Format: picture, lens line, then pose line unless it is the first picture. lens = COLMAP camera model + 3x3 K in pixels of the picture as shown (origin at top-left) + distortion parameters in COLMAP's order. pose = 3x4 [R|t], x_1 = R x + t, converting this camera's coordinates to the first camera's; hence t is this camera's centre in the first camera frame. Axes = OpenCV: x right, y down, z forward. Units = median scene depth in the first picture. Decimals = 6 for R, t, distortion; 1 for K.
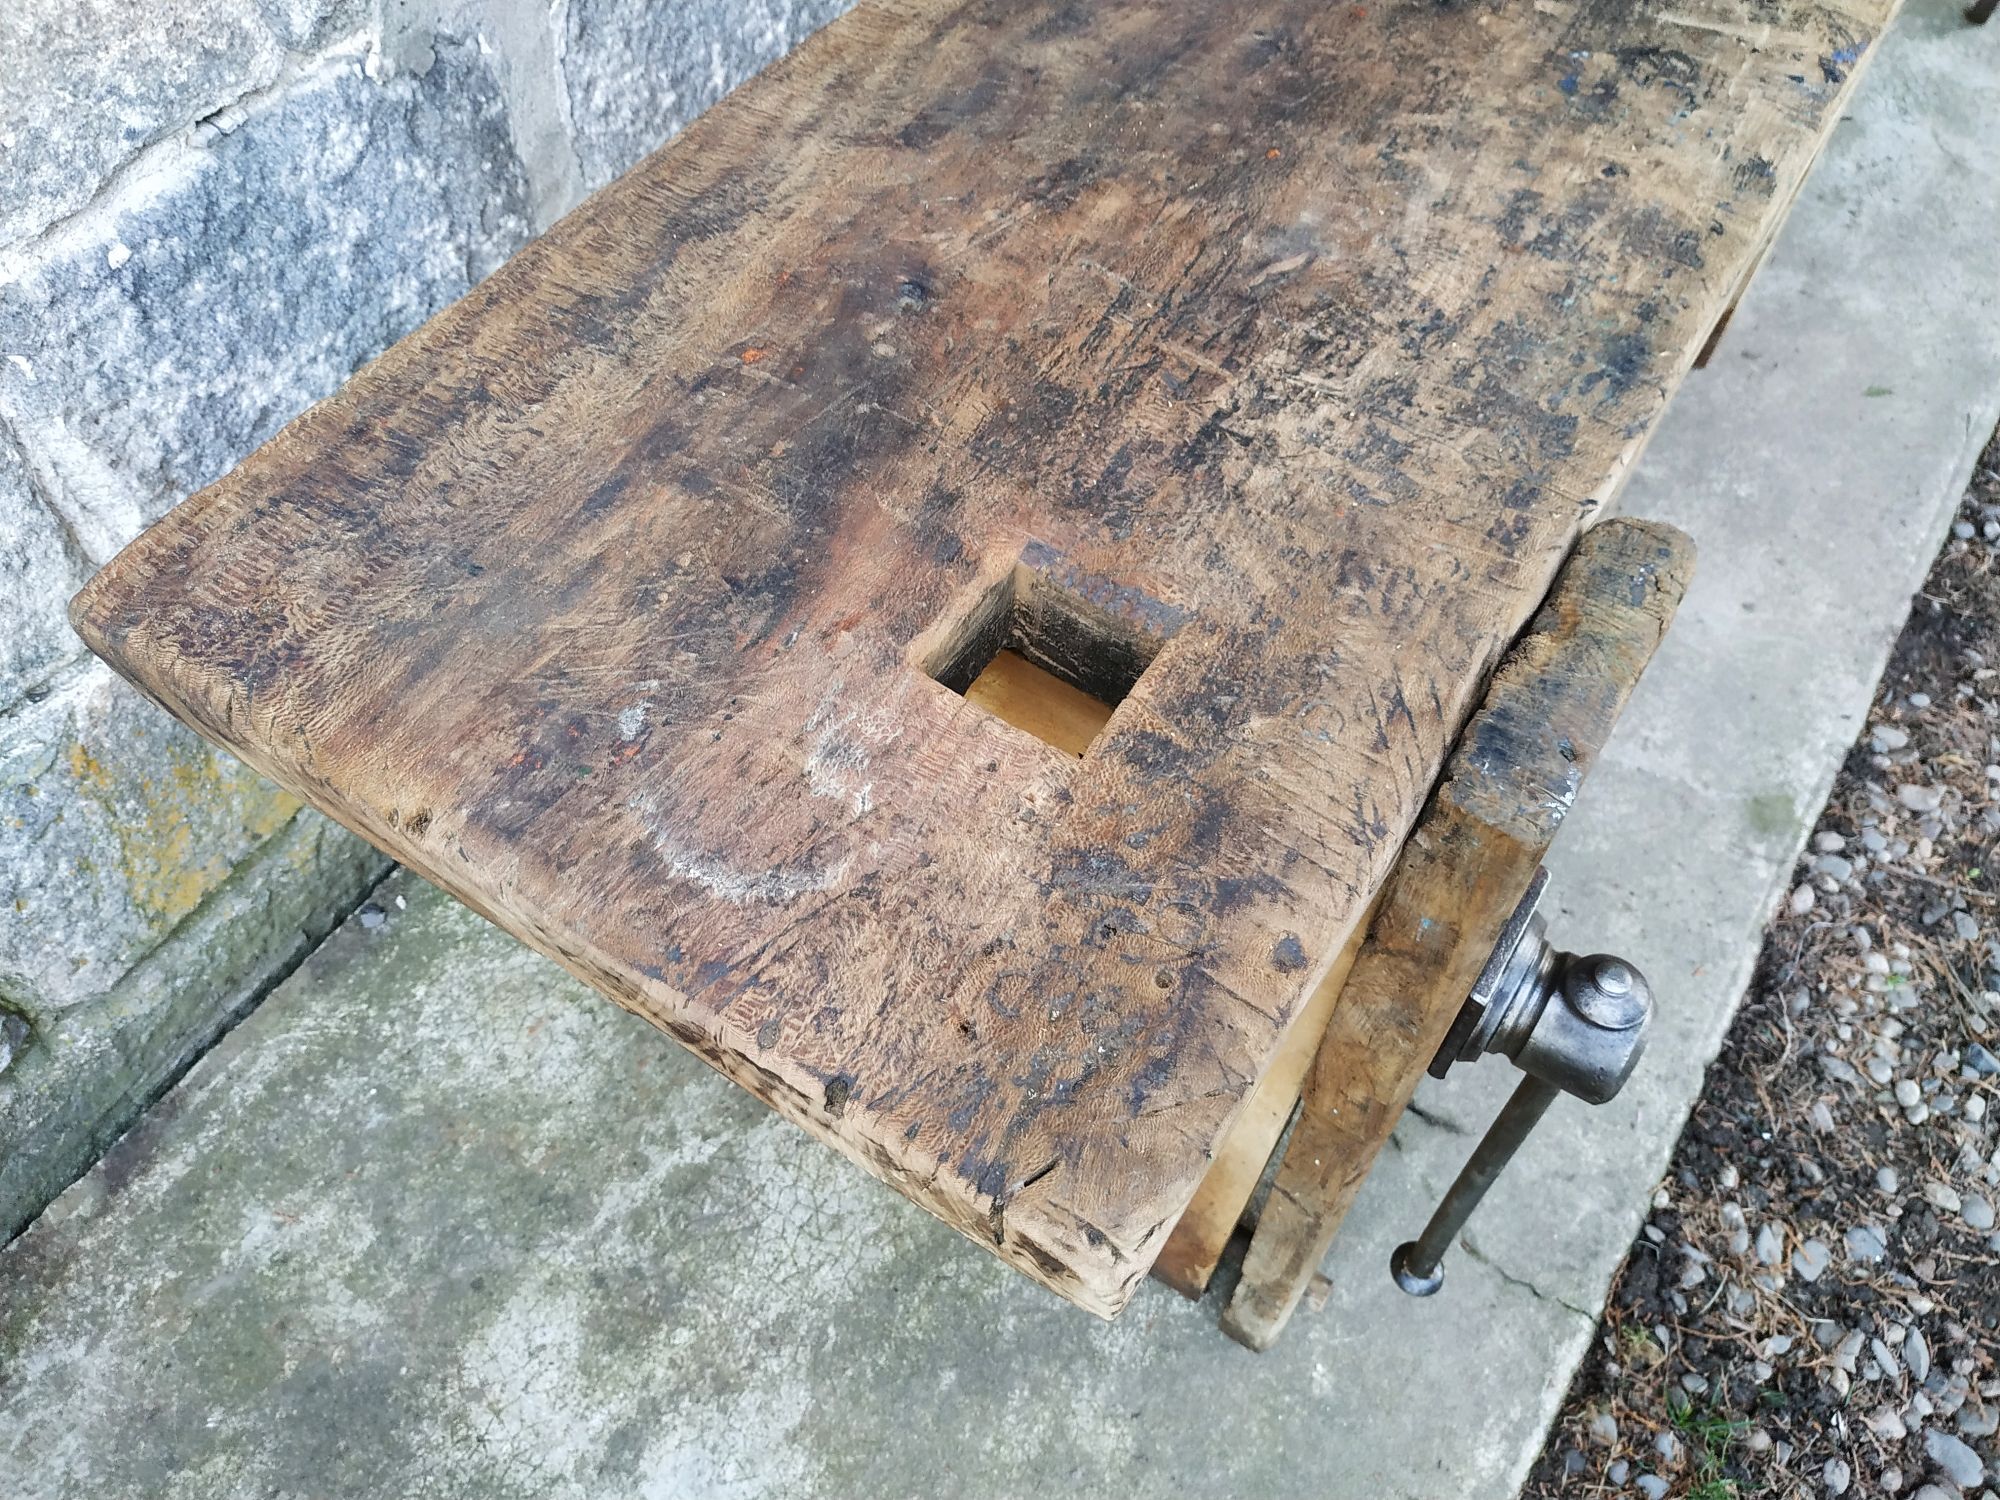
lens RADIAL K [[1477.0, 0, 995.7], [0, 1477.0, 749.4], [0, 0, 1]] dist [-0.013547, -0.007560]
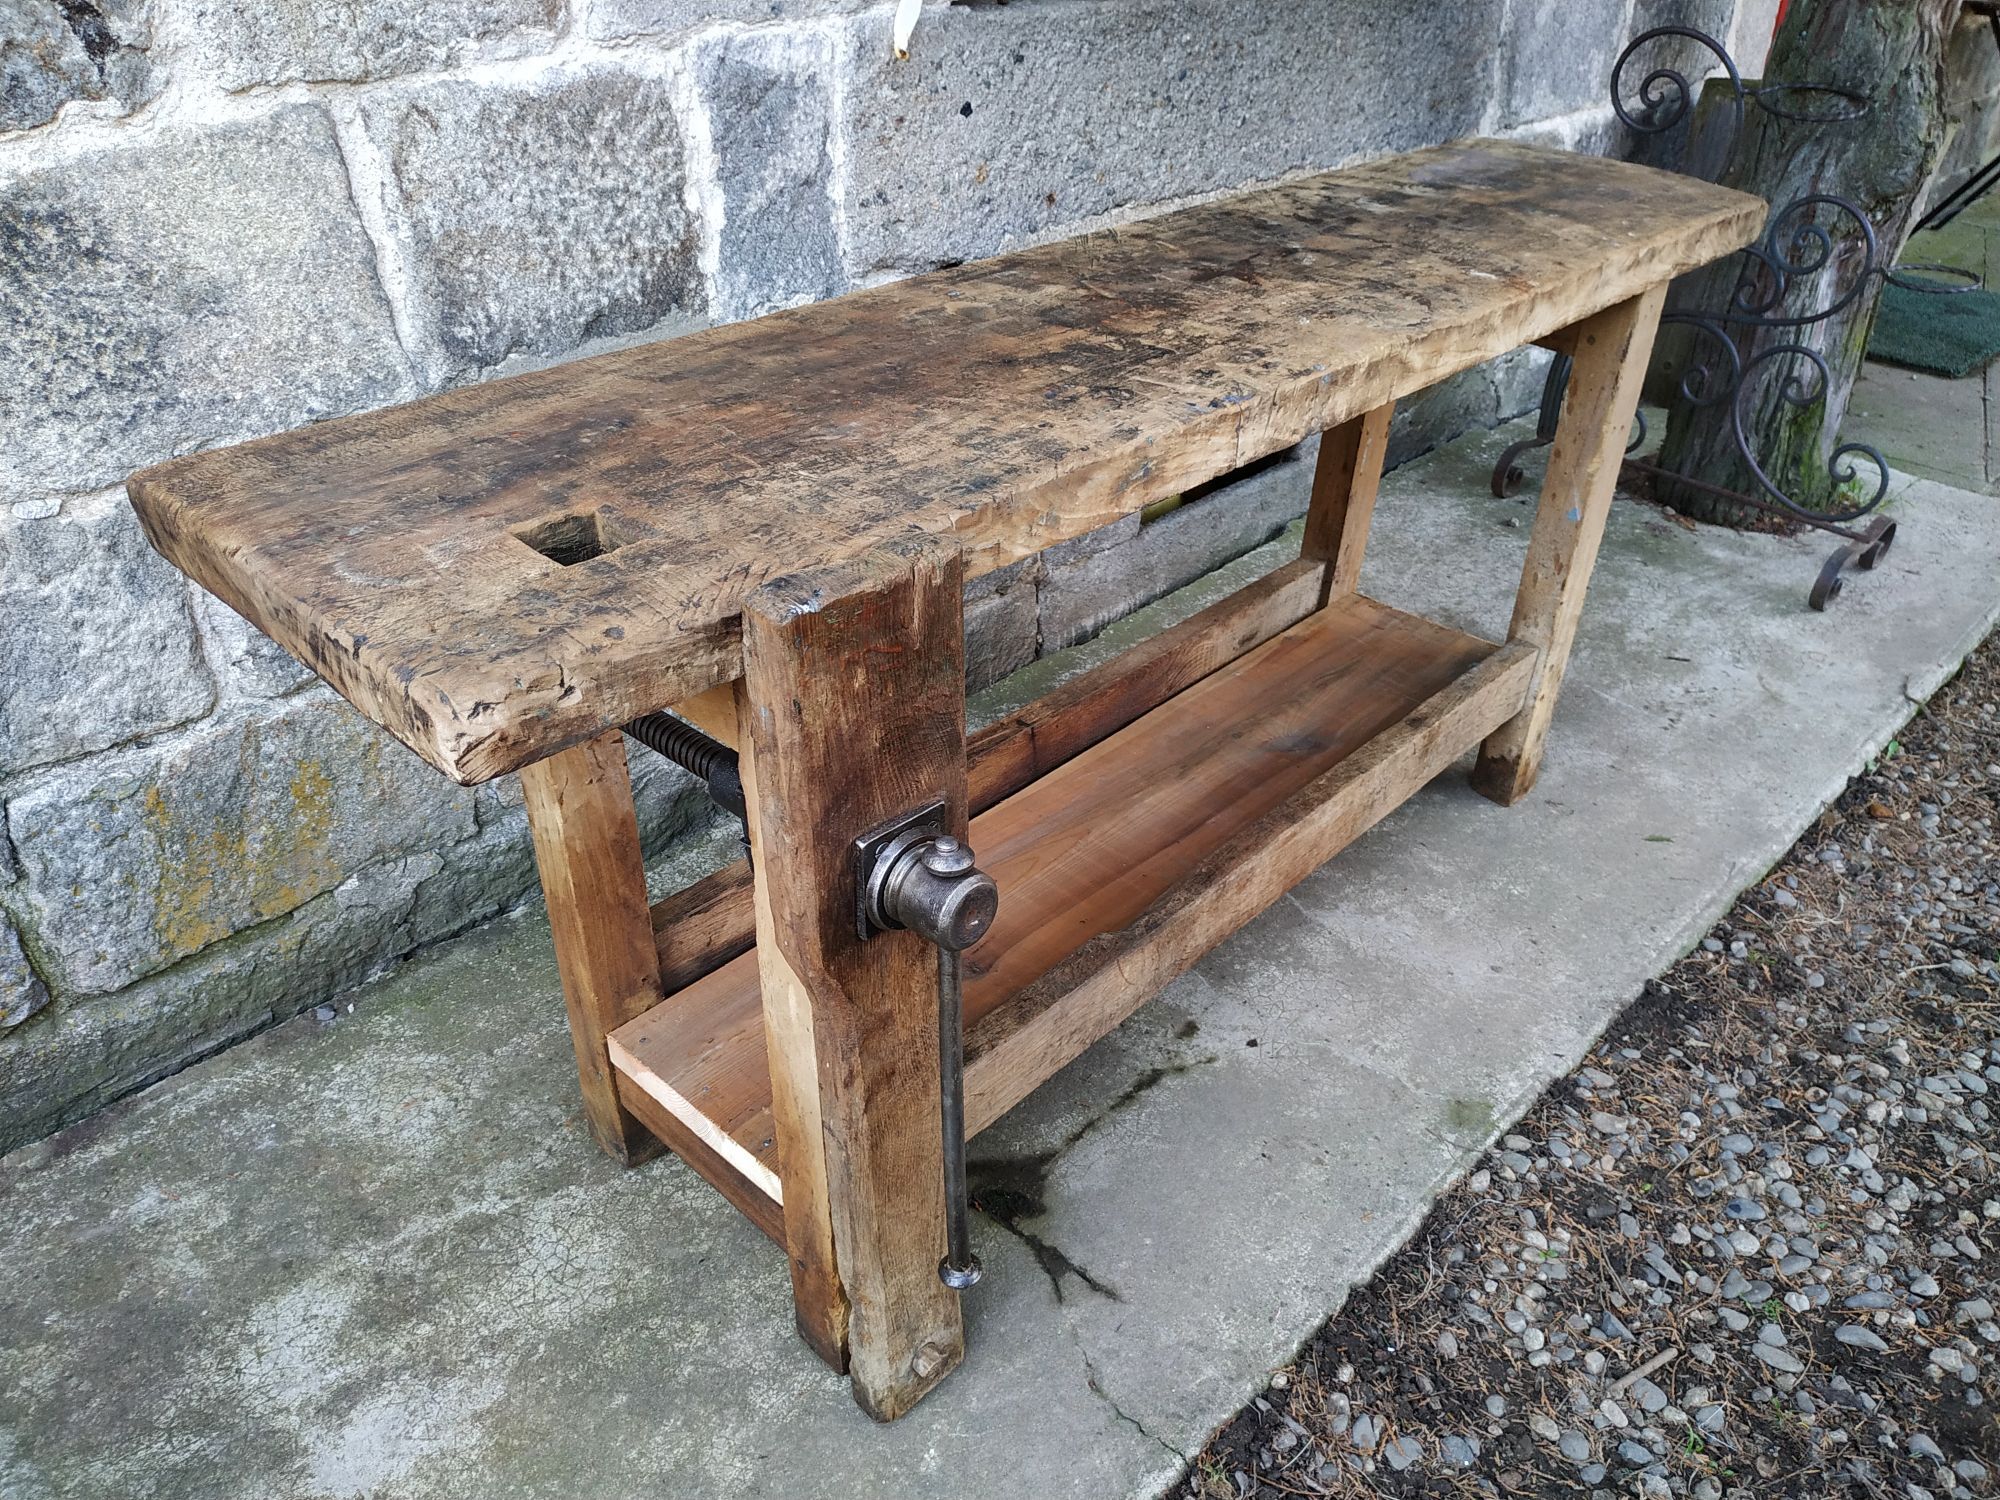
lens RADIAL K [[1466.9, 0, 990.4], [0, 1466.9, 755.8], [0, 0, 1]] dist [-0.001870, -0.011953]
pose [[0.981349, 0.113761, -0.154961, 0.364172], [-0.165435, 0.910329, -0.379383, 0.339665], [0.097906, 0.397943, 0.912171, -0.229238]]
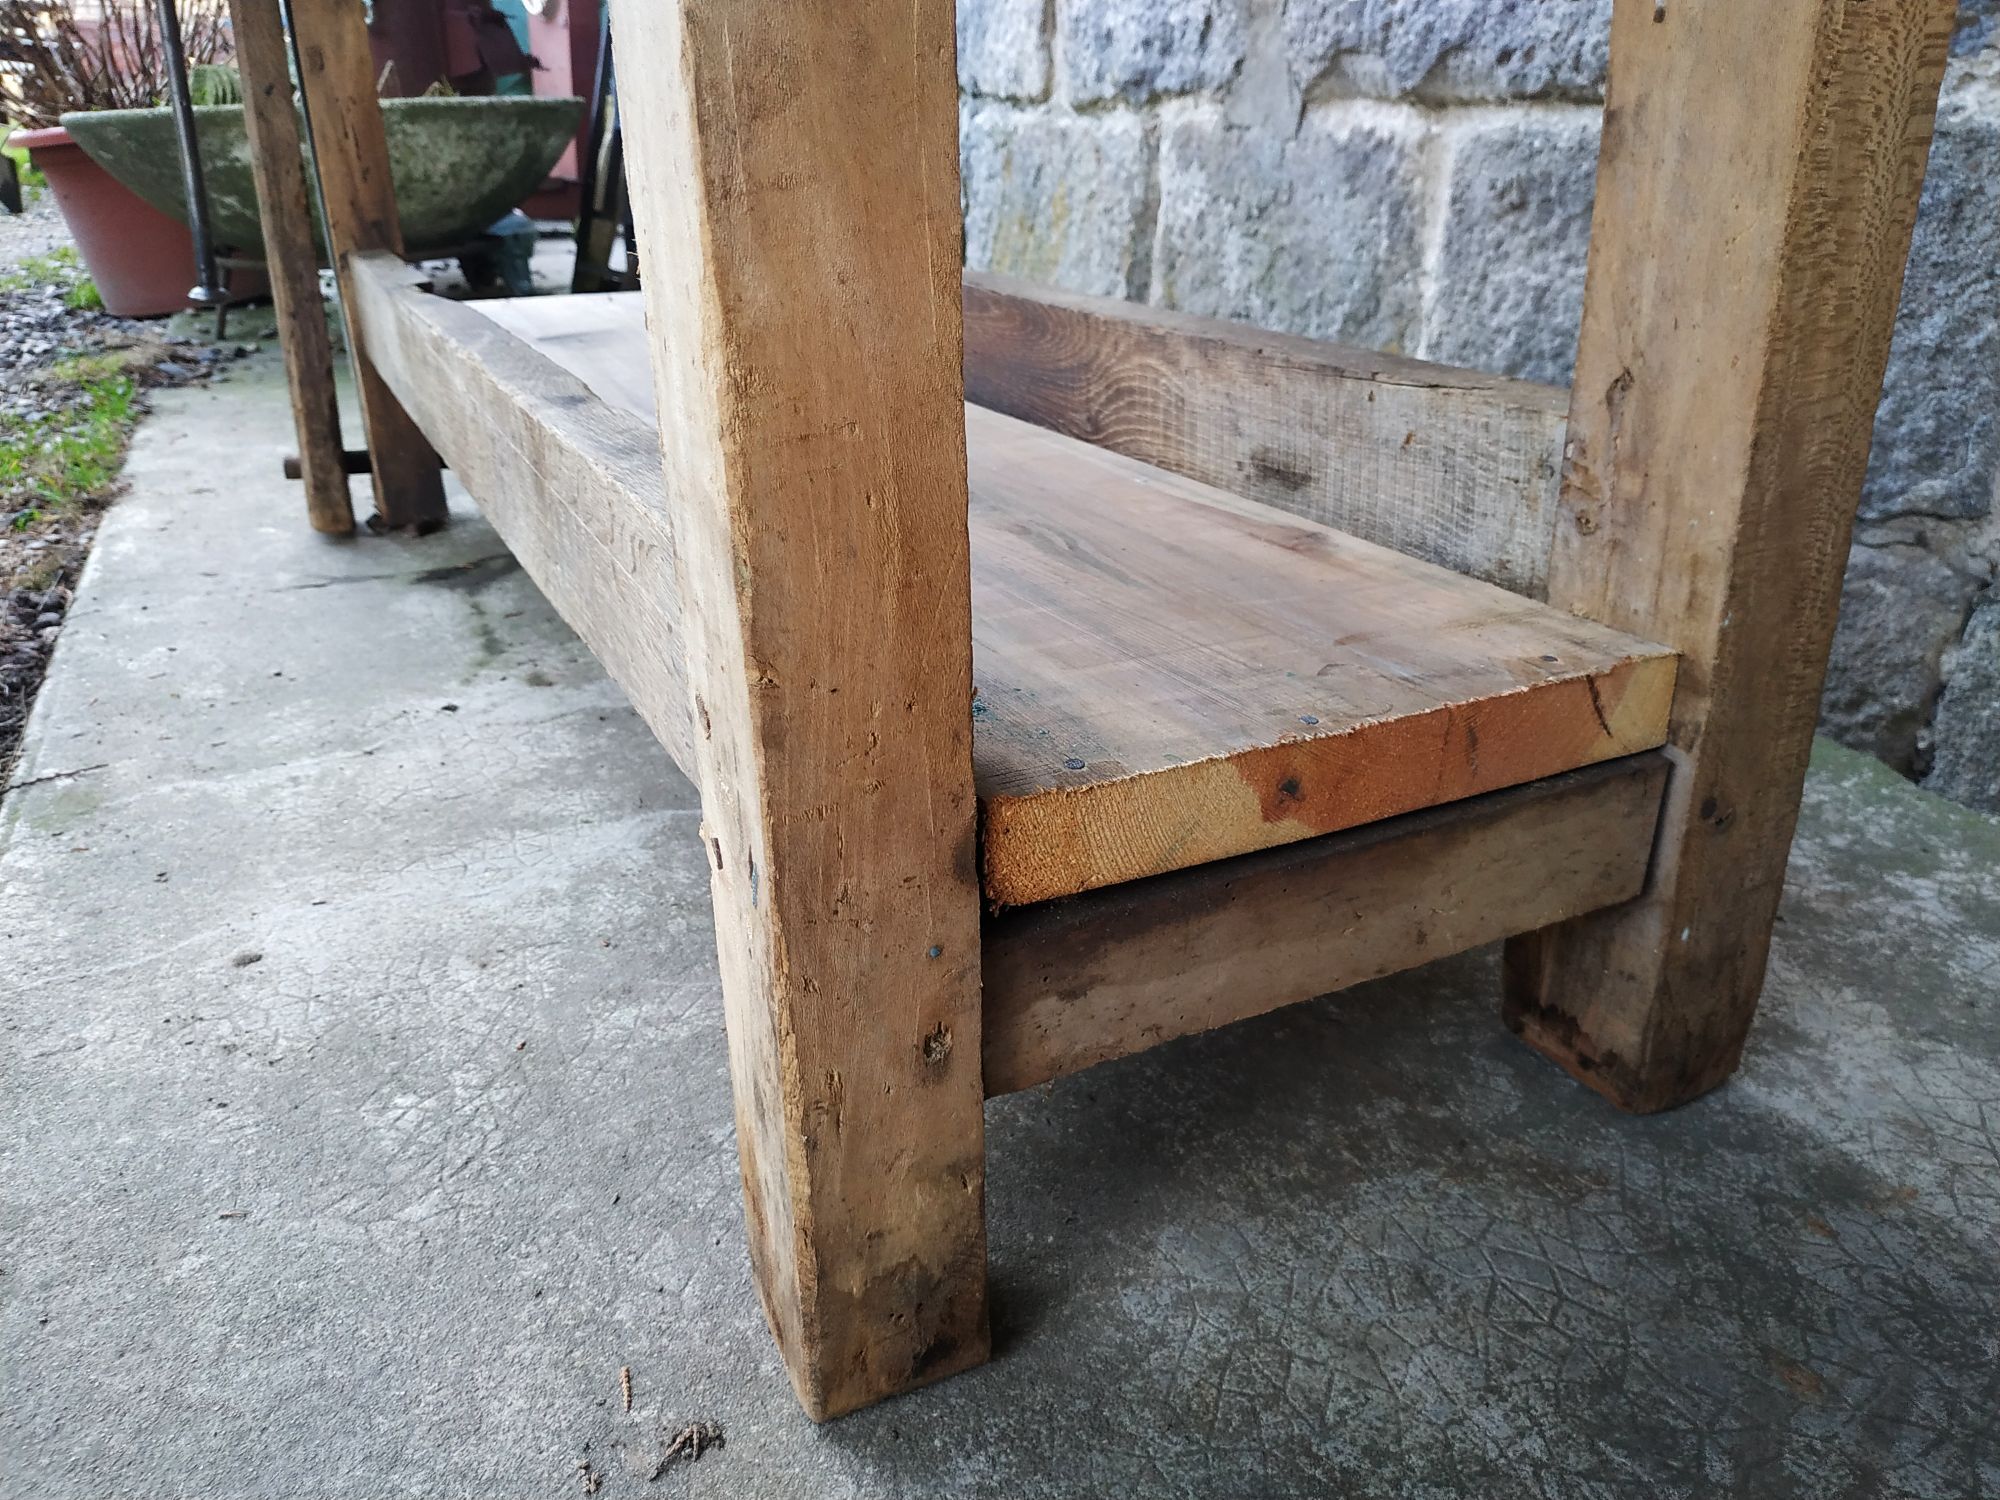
lens RADIAL K [[1487.4, 0, 1000.6], [0, 1487.4, 769.0], [0, 0, 1]] dist [-0.027904, 0.006520]
pose [[-0.507359, 0.356129, -0.784703, 0.967783], [-0.710640, 0.342151, 0.614755, -0.758088], [0.487419, 0.869543, 0.079486, 1.346590]]
